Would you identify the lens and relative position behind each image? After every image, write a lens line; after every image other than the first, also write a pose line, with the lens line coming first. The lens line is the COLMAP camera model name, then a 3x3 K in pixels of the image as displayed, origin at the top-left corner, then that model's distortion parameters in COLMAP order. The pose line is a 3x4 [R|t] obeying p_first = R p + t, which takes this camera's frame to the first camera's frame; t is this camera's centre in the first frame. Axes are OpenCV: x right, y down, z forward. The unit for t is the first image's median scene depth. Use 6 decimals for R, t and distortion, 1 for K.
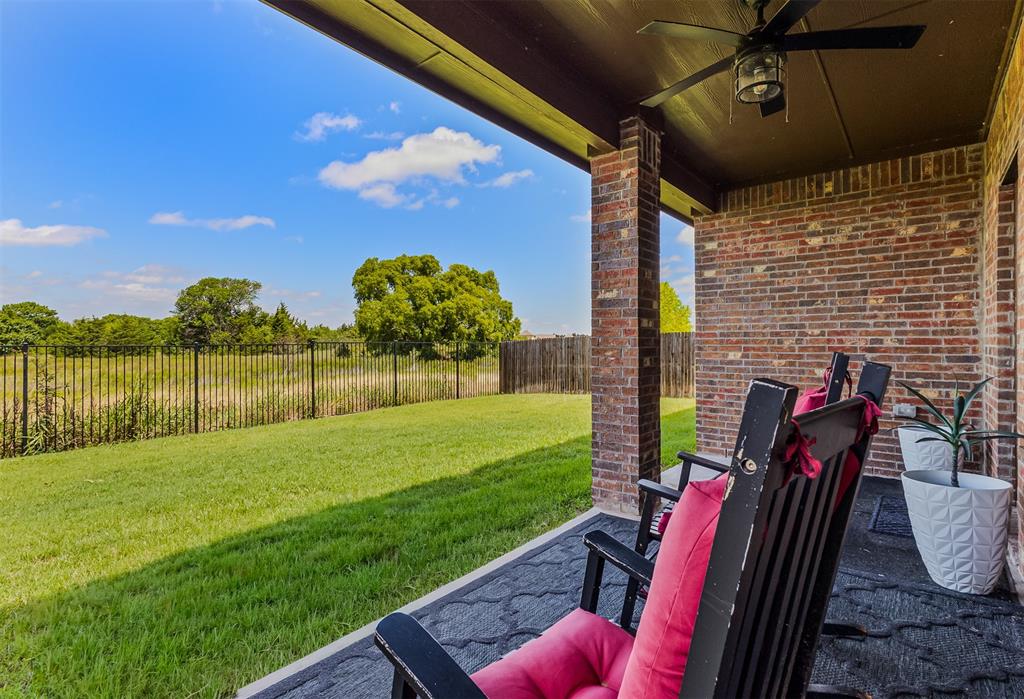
lens RADIAL K [[491.5, 0, 512.2], [0, 491.5, 345.8], [0, 0, 1]] dist [0.017237, -0.004177]
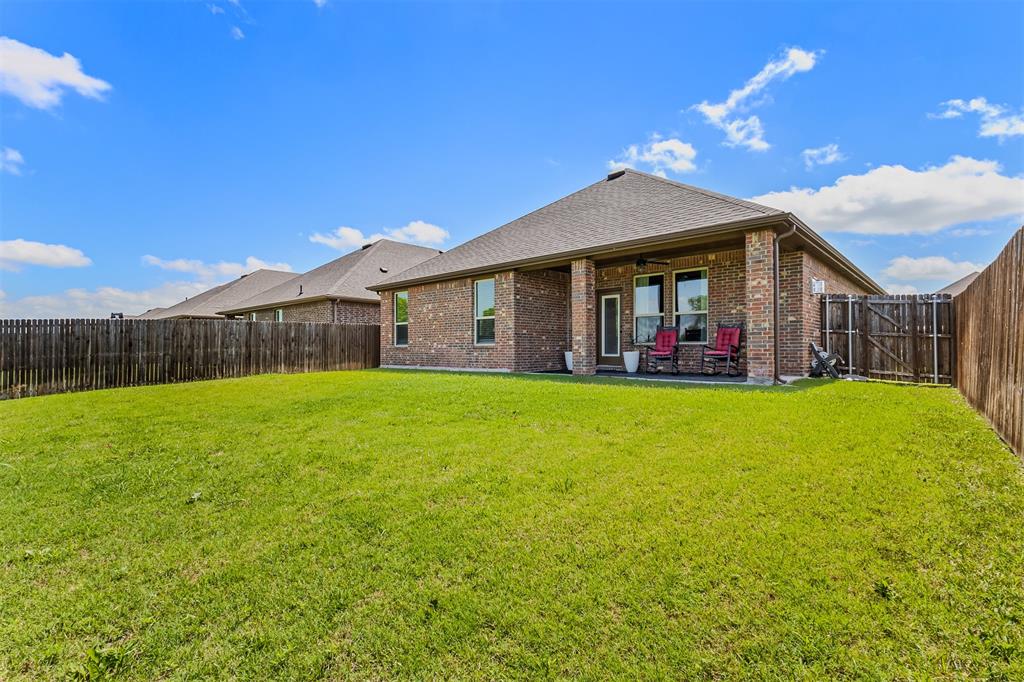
lens RADIAL K [[476.7, 0, 514.2], [0, 476.7, 344.4], [0, 0, 1]] dist [0.022096, -0.004388]
pose [[0.046625, 0.011656, 0.998844, -1.987453], [0.007100, 0.999903, -0.011999, 0.115905], [-0.998887, 0.007651, 0.046538, 0.956191]]
